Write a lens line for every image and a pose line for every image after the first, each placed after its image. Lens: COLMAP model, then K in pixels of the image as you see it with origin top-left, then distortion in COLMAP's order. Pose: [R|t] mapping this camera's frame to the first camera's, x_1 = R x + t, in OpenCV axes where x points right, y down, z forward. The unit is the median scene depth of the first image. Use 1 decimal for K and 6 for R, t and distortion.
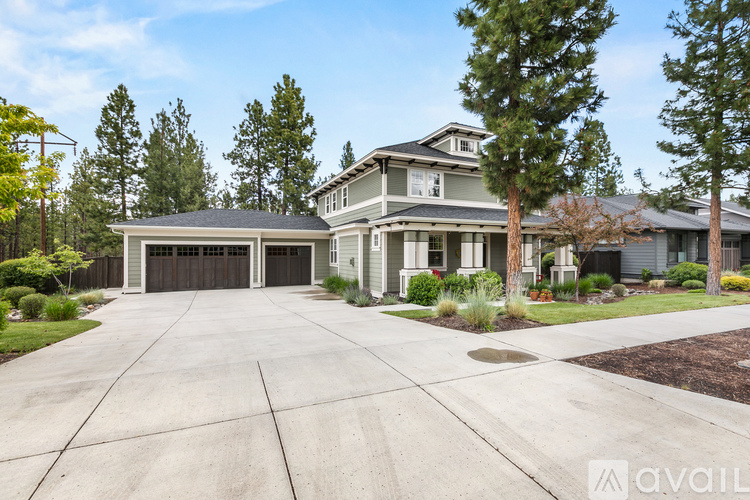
lens RADIAL K [[344.9, 0, 375.6], [0, 344.9, 250.4], [0, 0, 1]] dist [0.004891, 0.000595]
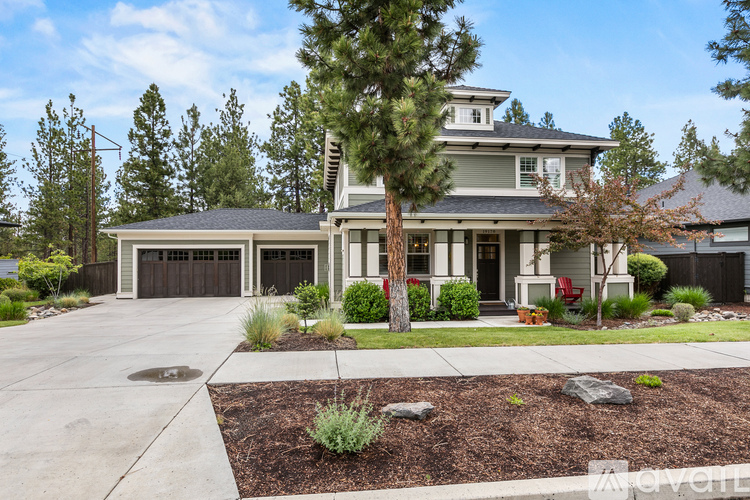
lens RADIAL K [[437.1, 0, 374.7], [0, 437.1, 251.2], [0, 0, 1]] dist [-0.001471, -0.002159]
pose [[0.954797, -0.005296, -0.297210, 0.310584], [0.003453, 0.999971, -0.006725, 0.000438], [0.297237, 0.005394, 0.954788, 0.024356]]
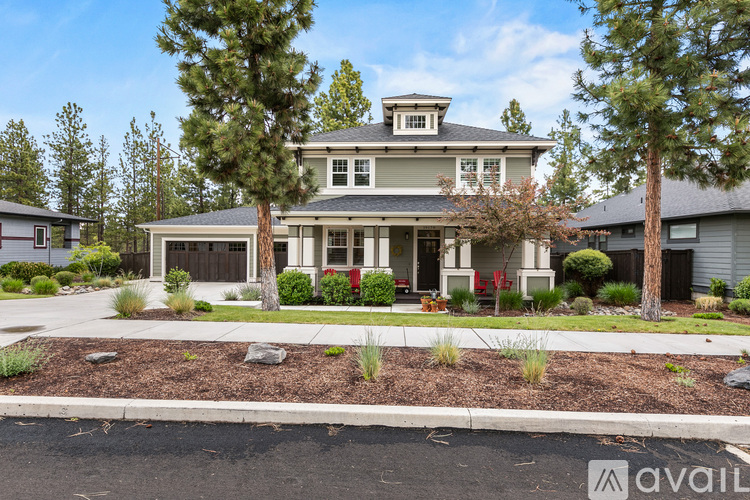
lens RADIAL K [[410.1, 0, 374.8], [0, 410.1, 250.3], [0, 0, 1]] dist [0.005095, 0.000779]
pose [[0.890901, 0.009723, -0.454093, 0.560638], [-0.007761, 0.999951, 0.006184, 0.001088], [0.454130, -0.001985, 0.890933, 0.070617]]
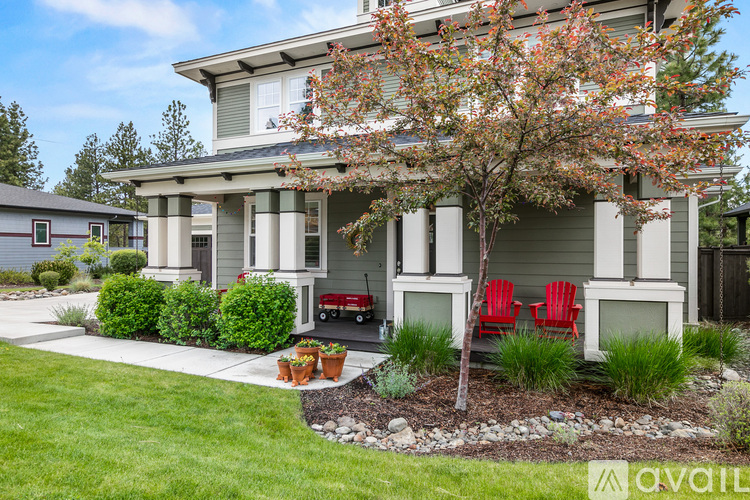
lens RADIAL K [[467.3, 0, 370.3], [0, 467.3, 245.6], [0, 0, 1]] dist [0.008960, 0.000769]
pose [[0.676428, -0.003691, -0.736499, 0.601459], [-0.004267, 0.999951, -0.008930, 0.017427], [0.736496, 0.009183, 0.676379, 0.521467]]
